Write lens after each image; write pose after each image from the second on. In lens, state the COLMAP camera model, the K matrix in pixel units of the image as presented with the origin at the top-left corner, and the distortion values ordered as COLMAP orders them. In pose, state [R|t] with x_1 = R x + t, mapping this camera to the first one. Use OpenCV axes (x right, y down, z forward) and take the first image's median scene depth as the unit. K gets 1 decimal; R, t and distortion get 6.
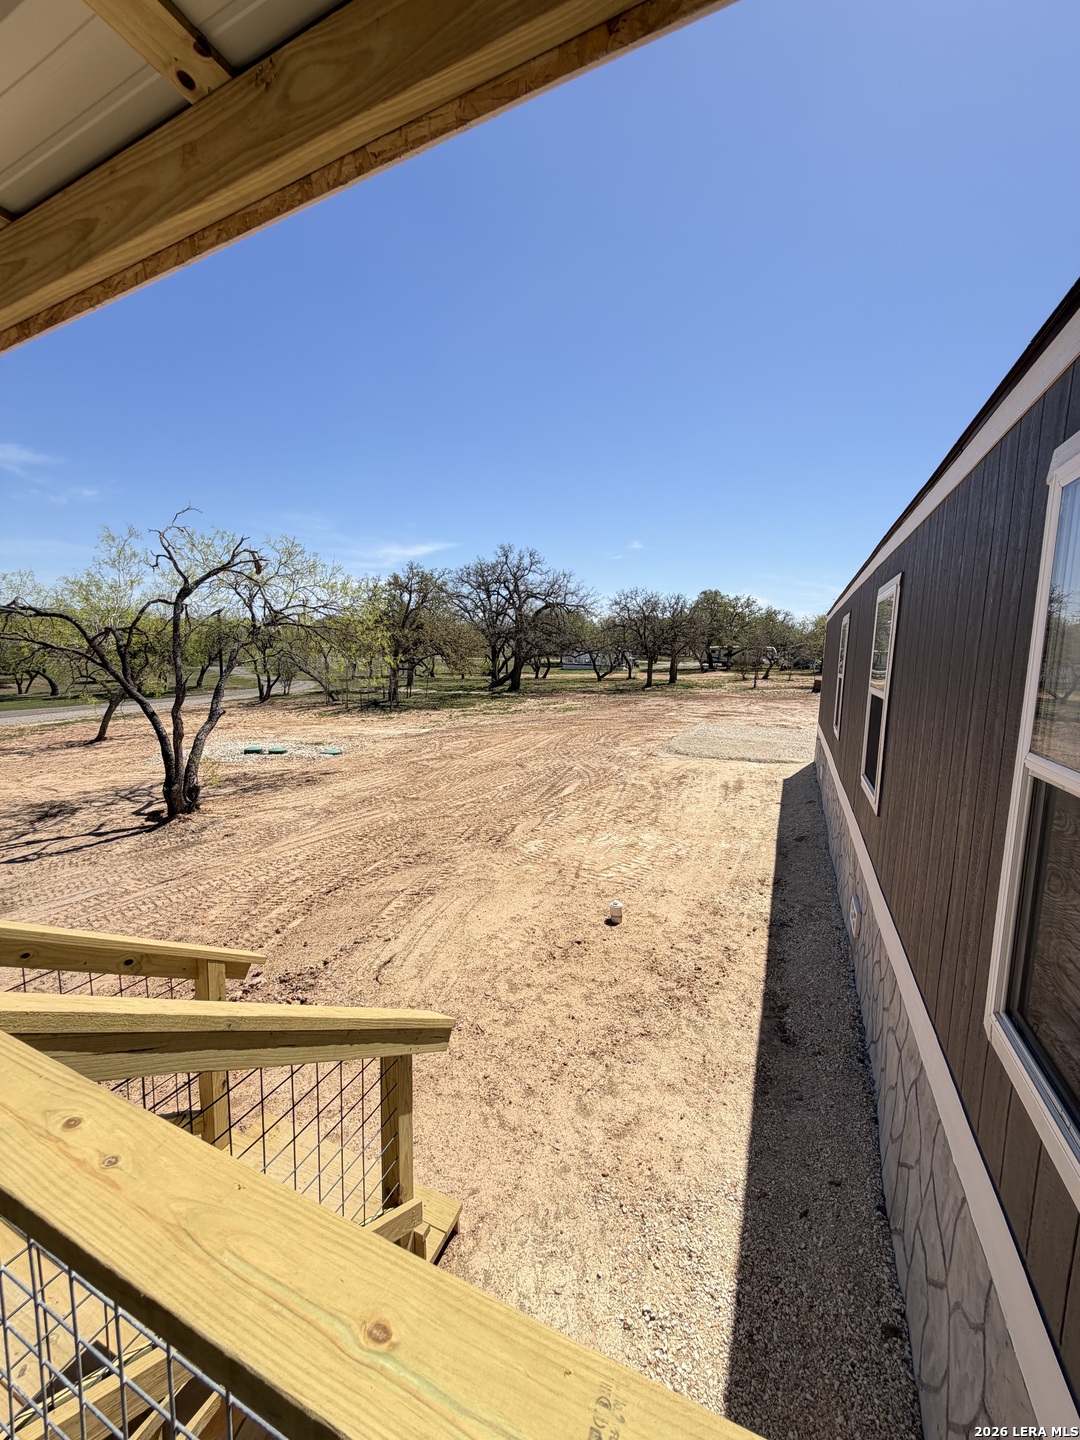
lens RADIAL K [[570.6, 0, 538.3], [0, 570.6, 715.2], [0, 0, 1]] dist [0.000364, 0.000088]
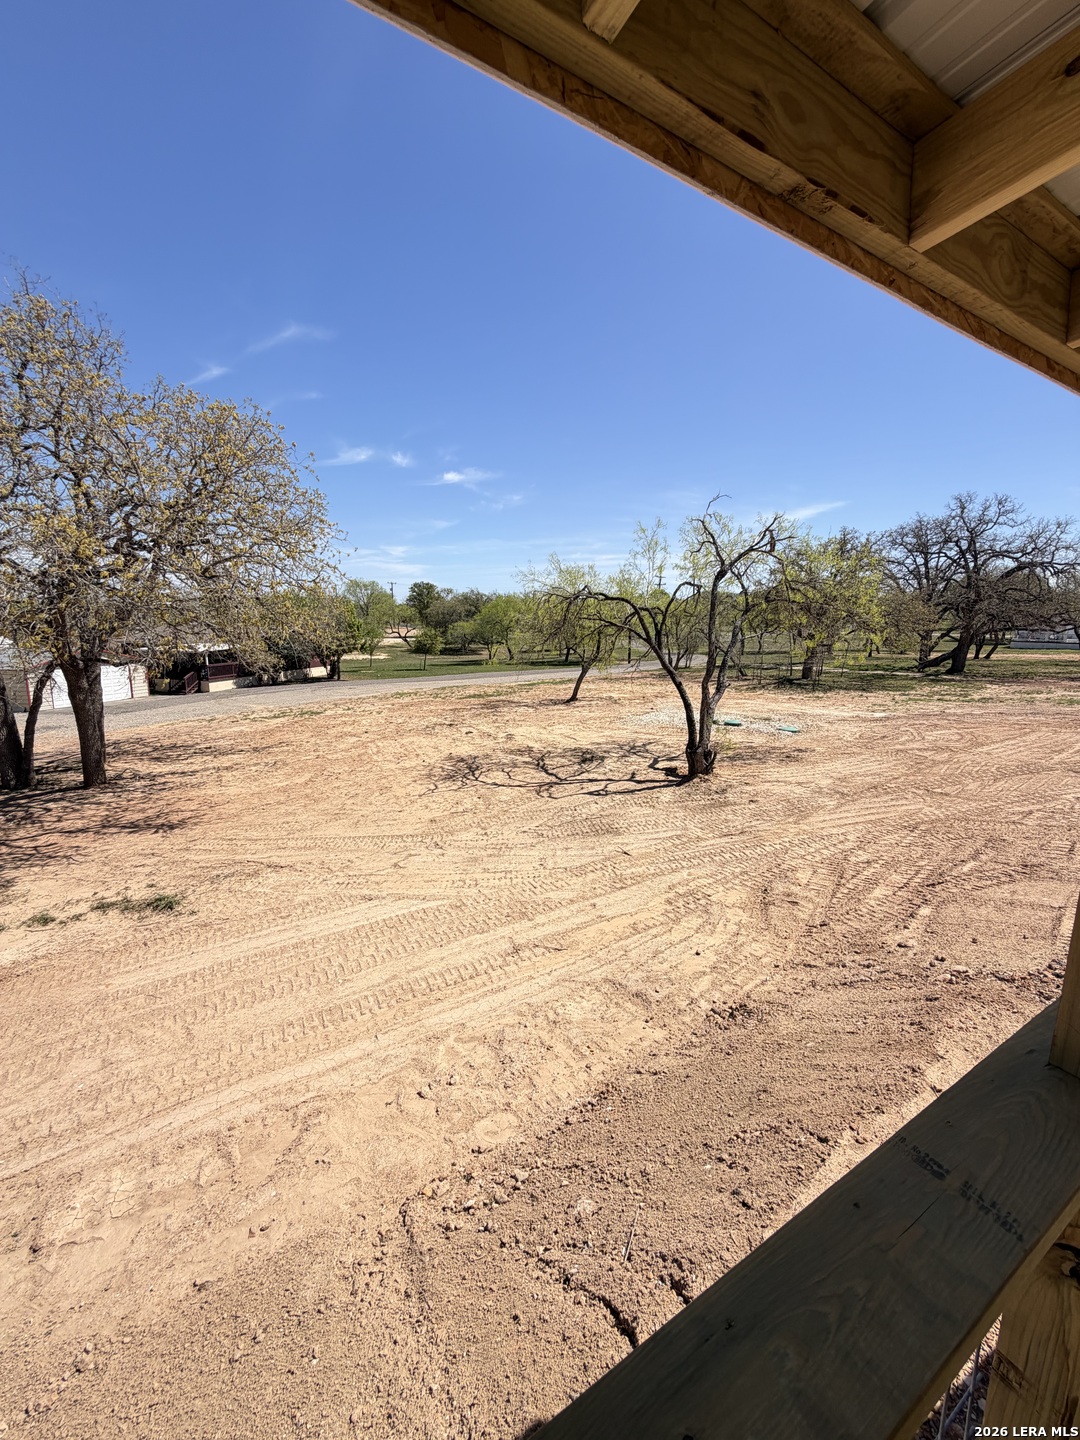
lens RADIAL K [[570.6, 0, 538.3], [0, 570.6, 715.2], [0, 0, 1]] dist [0.000364, 0.000088]
pose [[0.818219, 0.085416, -0.568525, -0.268779], [-0.059807, 0.996182, 0.063594, 0.005388], [0.571787, -0.018032, 0.820204, -0.102868]]
